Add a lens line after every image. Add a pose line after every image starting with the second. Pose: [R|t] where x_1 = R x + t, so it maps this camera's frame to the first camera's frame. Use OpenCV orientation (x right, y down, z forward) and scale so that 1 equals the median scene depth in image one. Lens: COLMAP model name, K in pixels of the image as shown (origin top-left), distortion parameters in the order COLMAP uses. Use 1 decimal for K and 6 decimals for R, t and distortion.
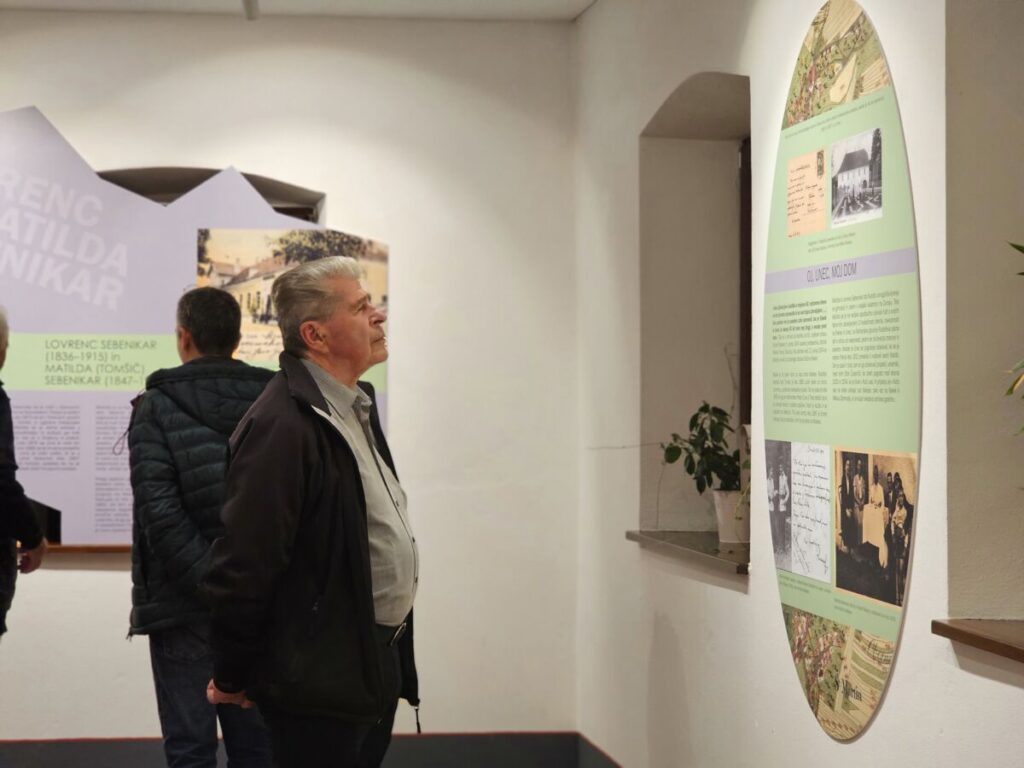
lens RADIAL K [[2019.4, 0, 512.0], [0, 2019.4, 384.0], [0, 0, 1]] dist [0.028648, 0.176181]
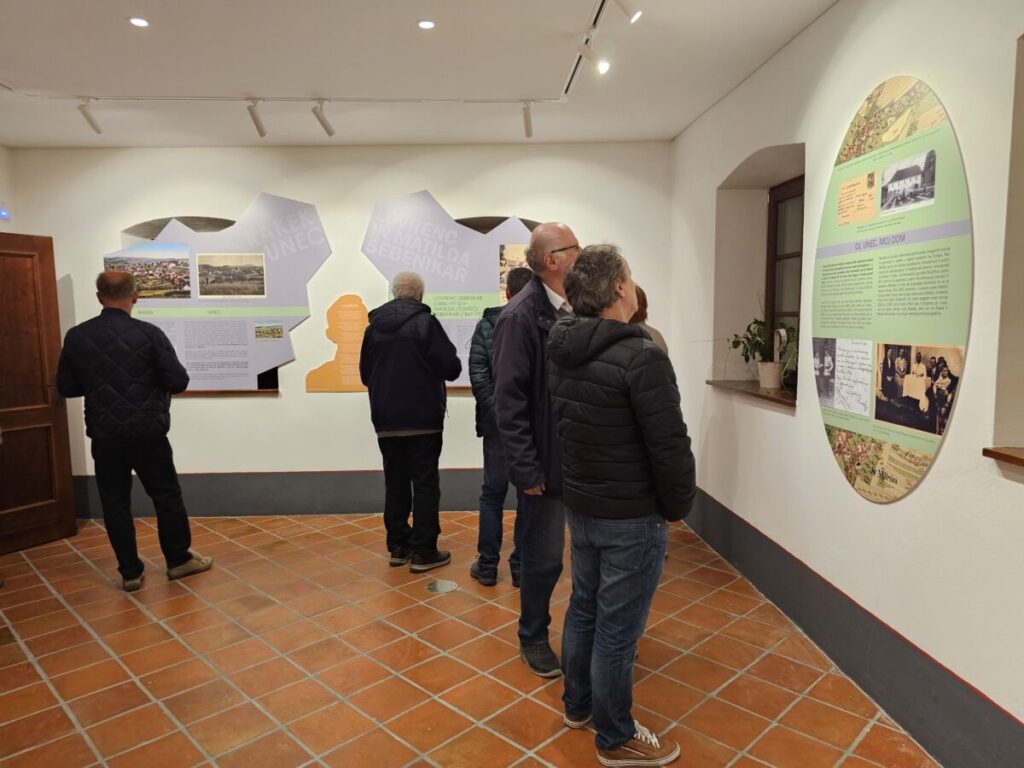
lens RADIAL K [[738.7, 0, 512.0], [0, 738.7, 384.0], [0, 0, 1]] dist [-0.000993, -0.002588]
pose [[0.993517, -0.009291, -0.113305, -0.086602], [0.019708, 0.995641, 0.091166, 0.002697], [0.111964, -0.092808, 0.989369, 0.312864]]
